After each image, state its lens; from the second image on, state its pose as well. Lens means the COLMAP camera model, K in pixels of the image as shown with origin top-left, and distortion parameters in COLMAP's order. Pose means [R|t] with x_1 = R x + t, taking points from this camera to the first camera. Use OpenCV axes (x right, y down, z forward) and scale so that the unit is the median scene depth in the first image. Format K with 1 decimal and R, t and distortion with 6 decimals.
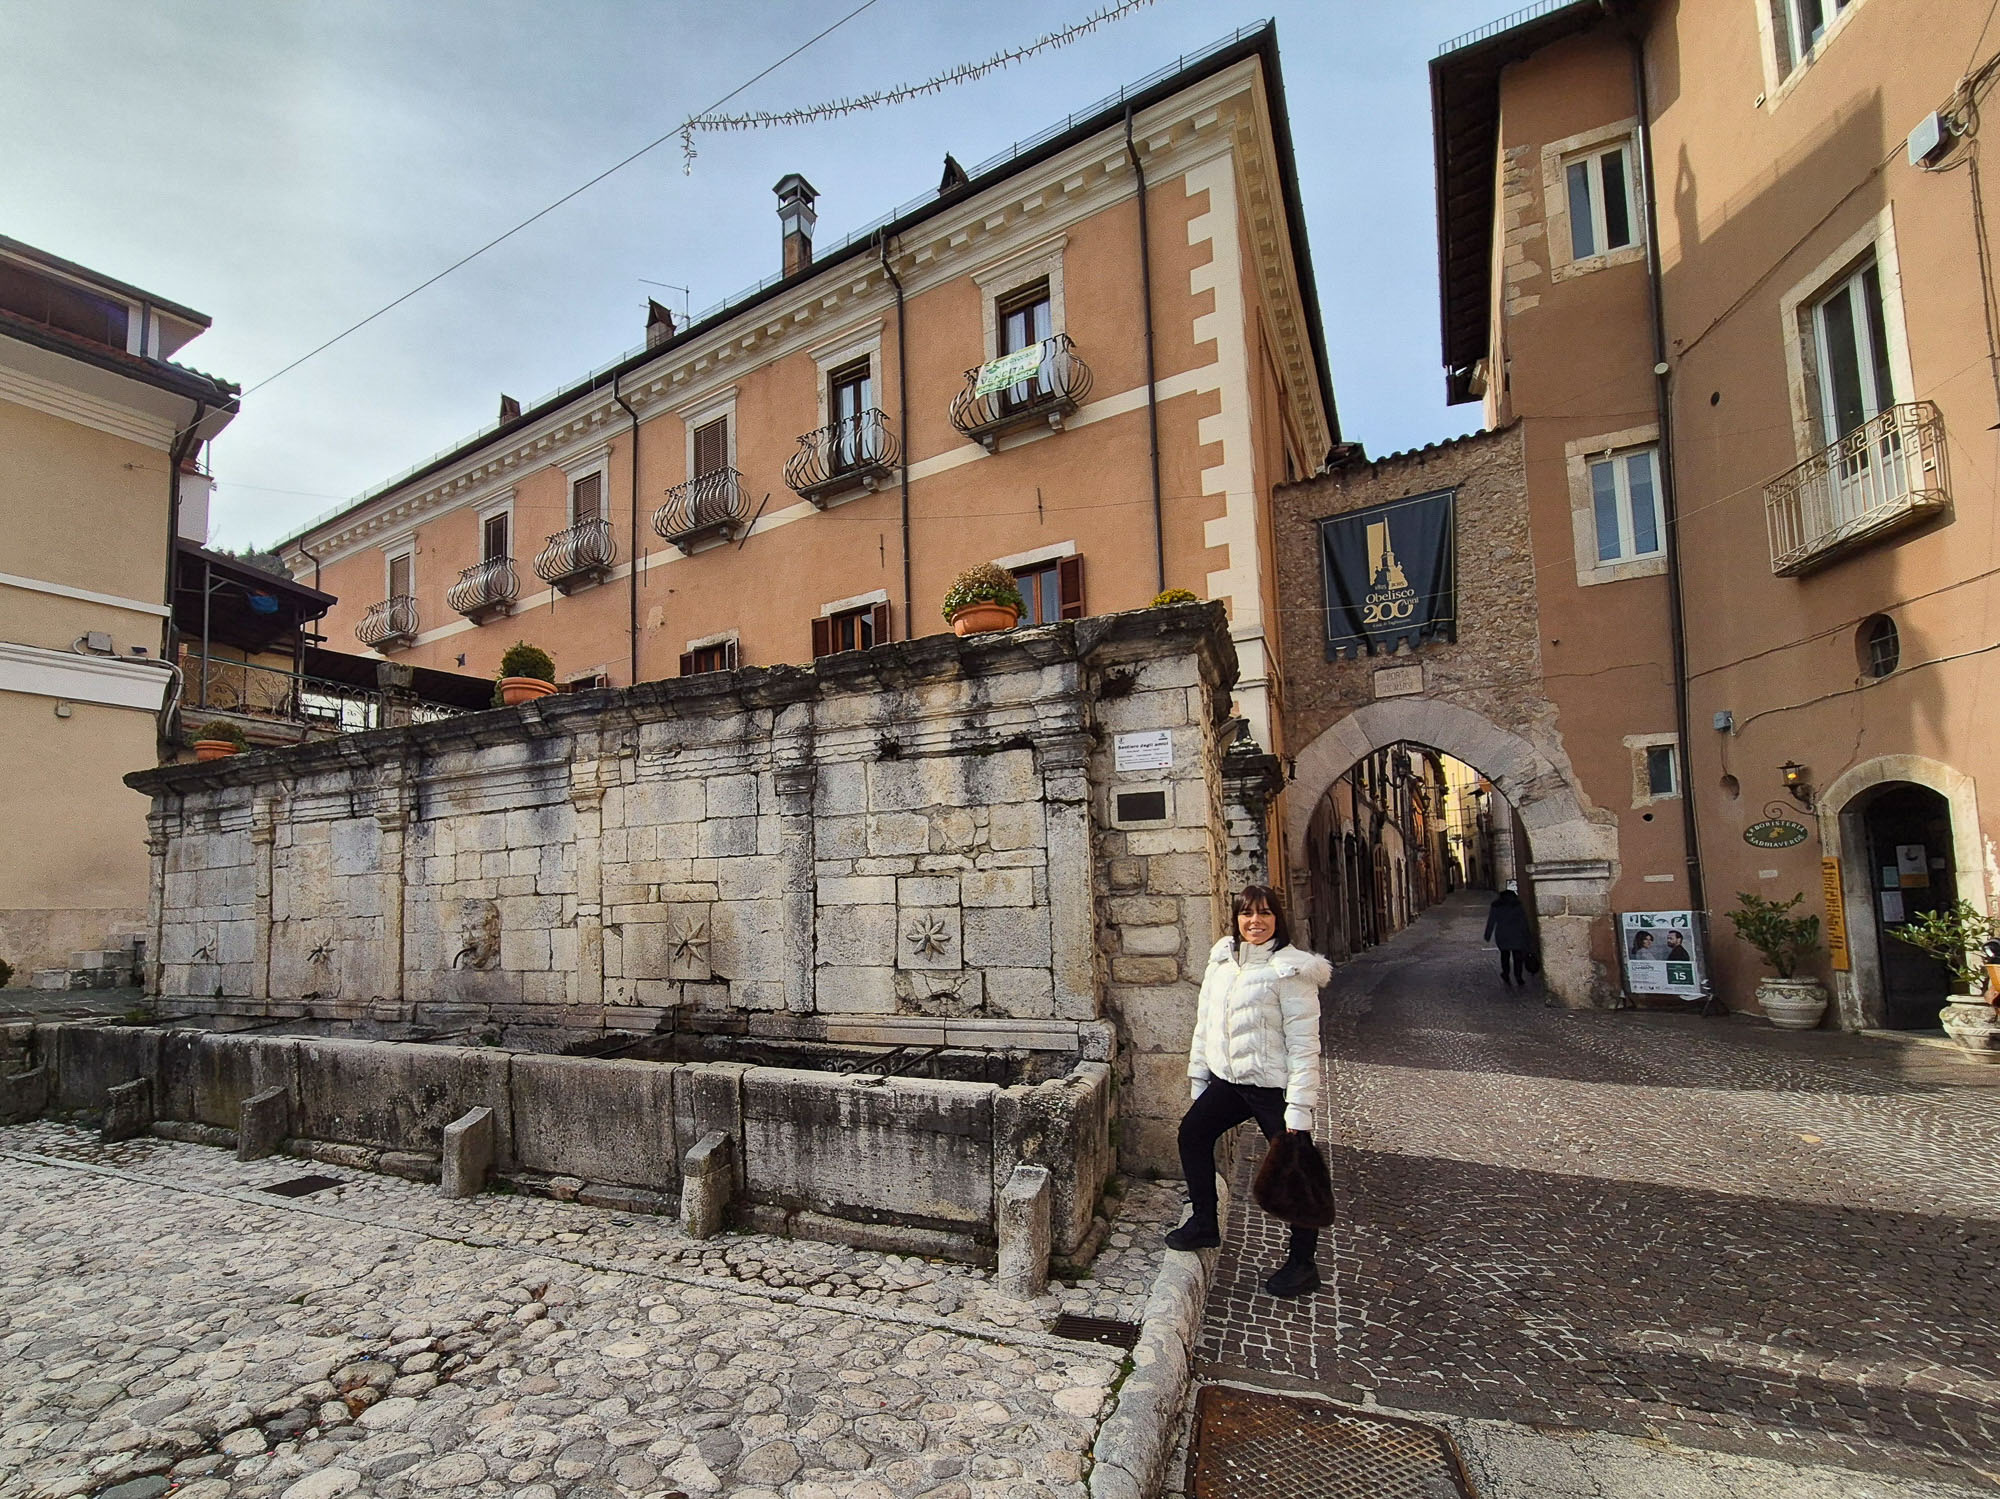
lens RADIAL K [[1036.5, 0, 989.8], [0, 1036.5, 746.0], [0, 0, 1]] dist [-0.004707, 0.000284]
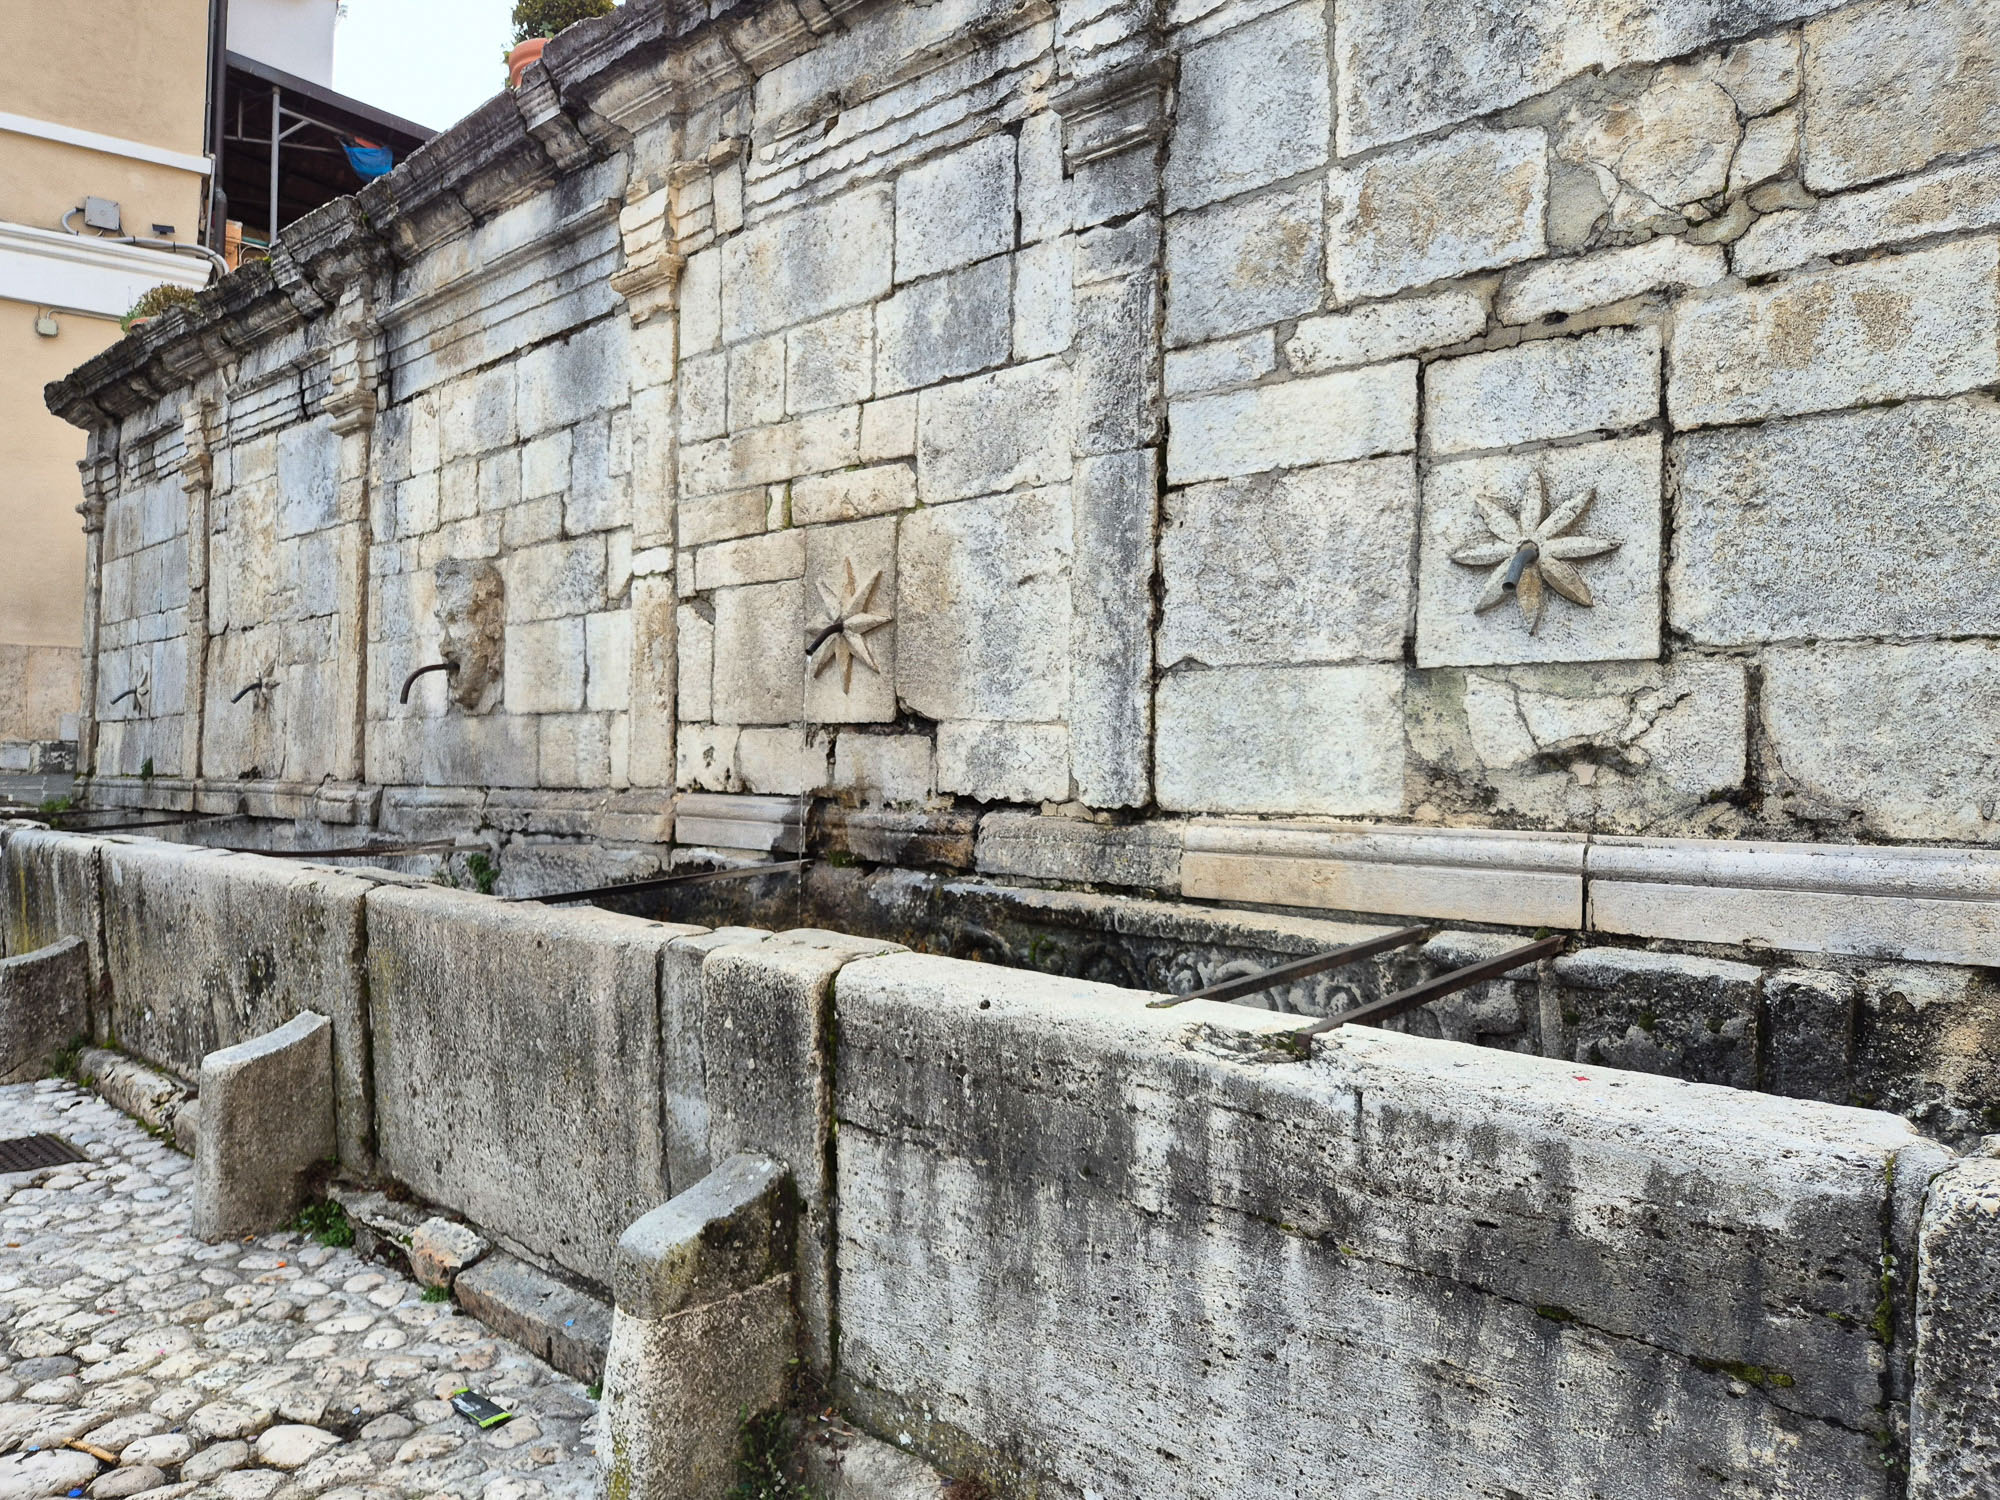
lens RADIAL K [[1910.2, 0, 1000.0], [0, 1910.2, 750.0], [0, 0, 1]] dist [0.127598, -0.215410]
pose [[0.948260, 0.040560, -0.314895, -0.026746], [0.014278, 0.985356, 0.169912, 0.133261], [0.317175, -0.165617, 0.933794, 0.422721]]
